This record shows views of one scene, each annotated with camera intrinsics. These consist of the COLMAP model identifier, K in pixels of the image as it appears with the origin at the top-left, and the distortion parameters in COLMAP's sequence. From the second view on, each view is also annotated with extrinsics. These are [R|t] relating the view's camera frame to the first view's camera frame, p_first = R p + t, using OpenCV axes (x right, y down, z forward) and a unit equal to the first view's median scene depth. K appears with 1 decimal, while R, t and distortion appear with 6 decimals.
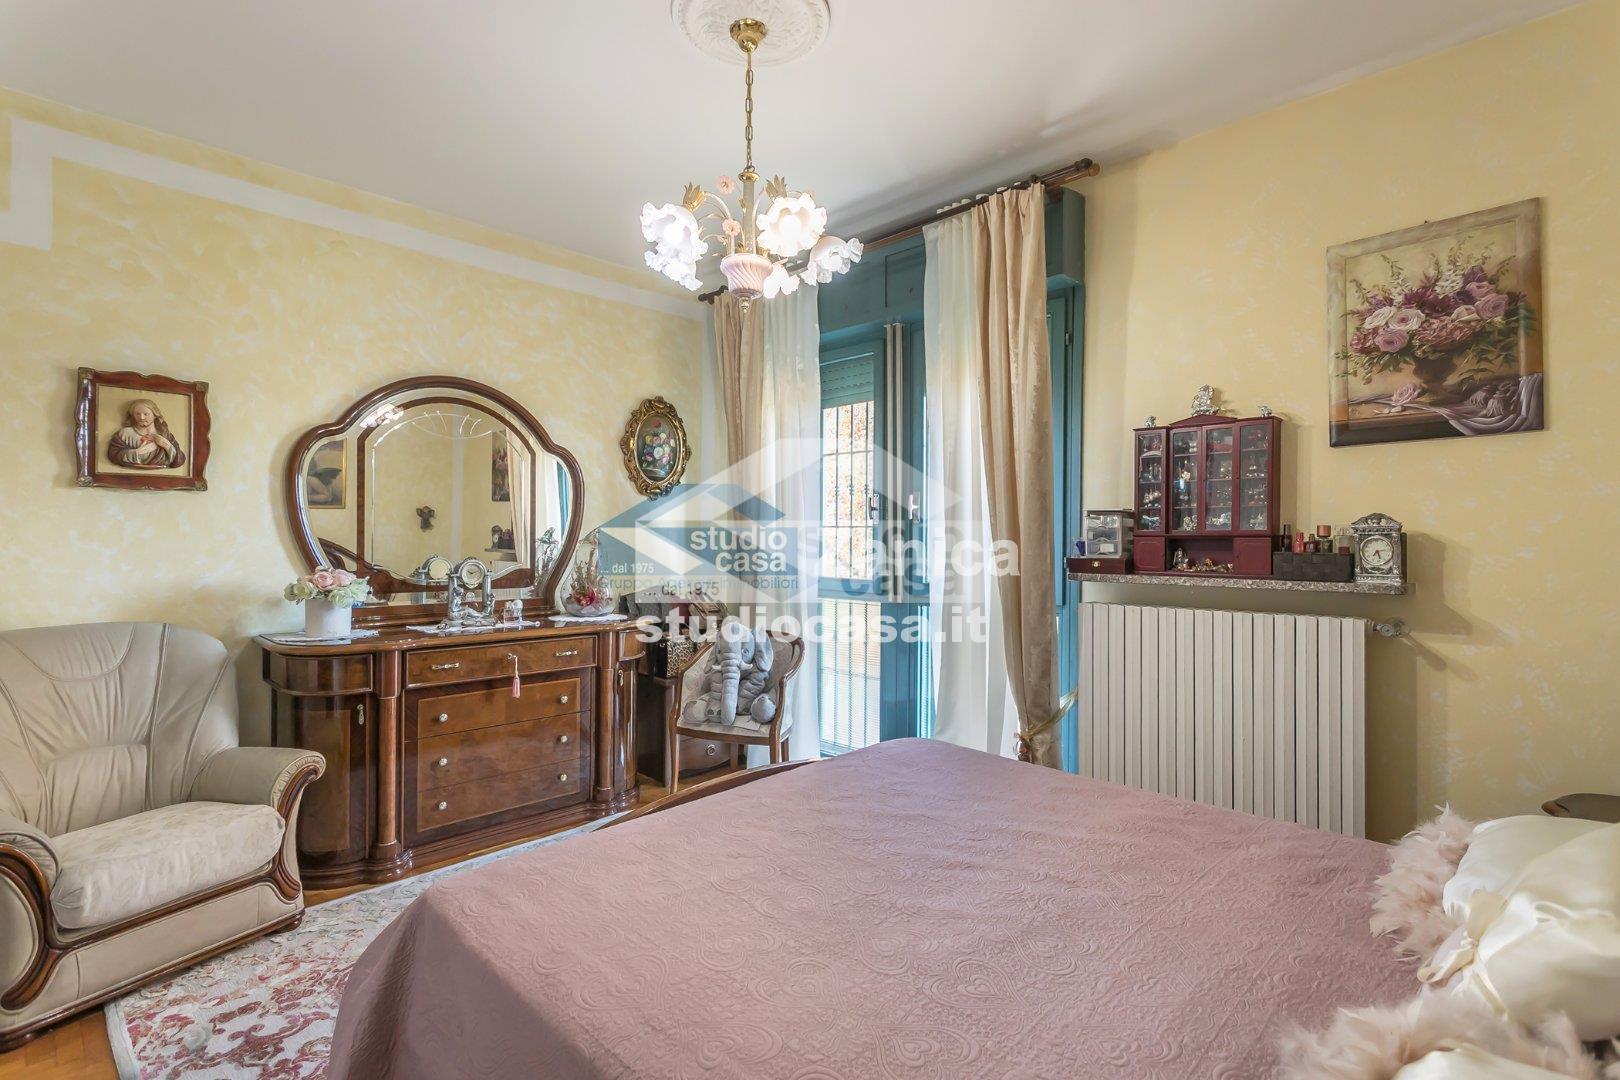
lens RADIAL K [[785.3, 0, 808.9], [0, 785.3, 537.5], [0, 0, 1]] dist [-0.001452, 0.001654]
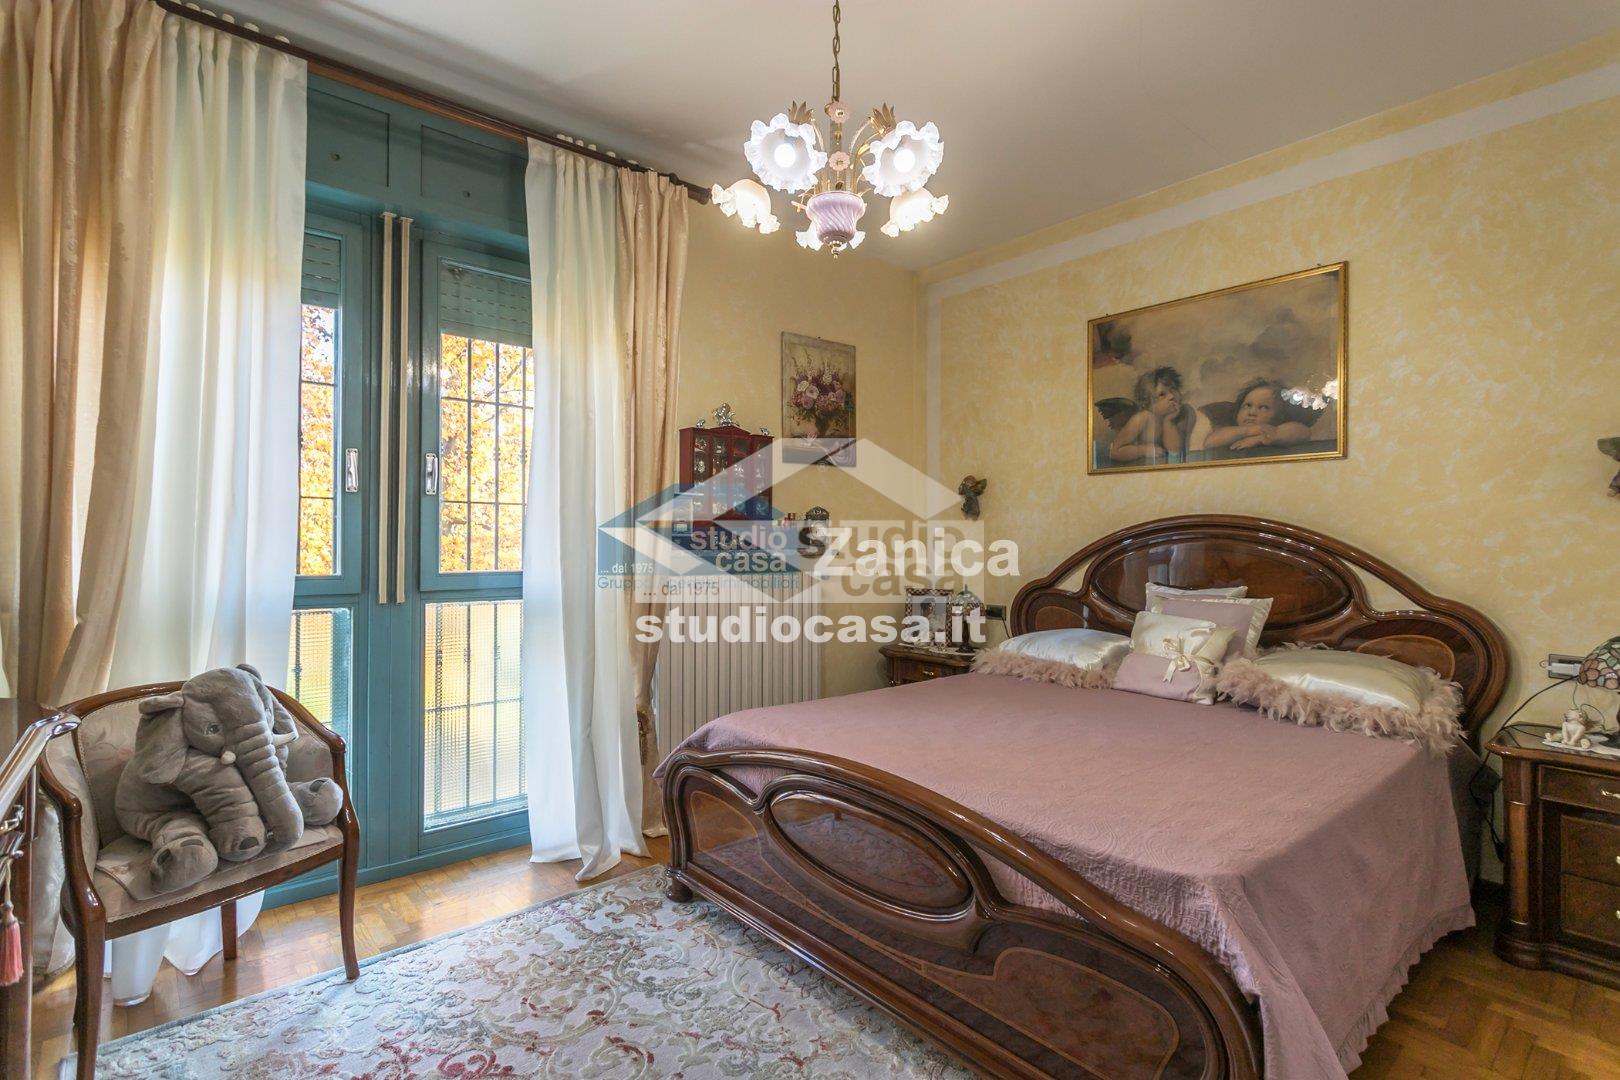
lens RADIAL K [[785.3, 0, 810.9], [0, 785.3, 537.9], [0, 0, 1]] dist [-0.001452, 0.001654]
pose [[0.060404, -0.013224, 0.998086, -0.756002], [-0.011604, 0.999835, 0.013950, 0.008534], [-0.998107, -0.012424, 0.060240, 0.745632]]
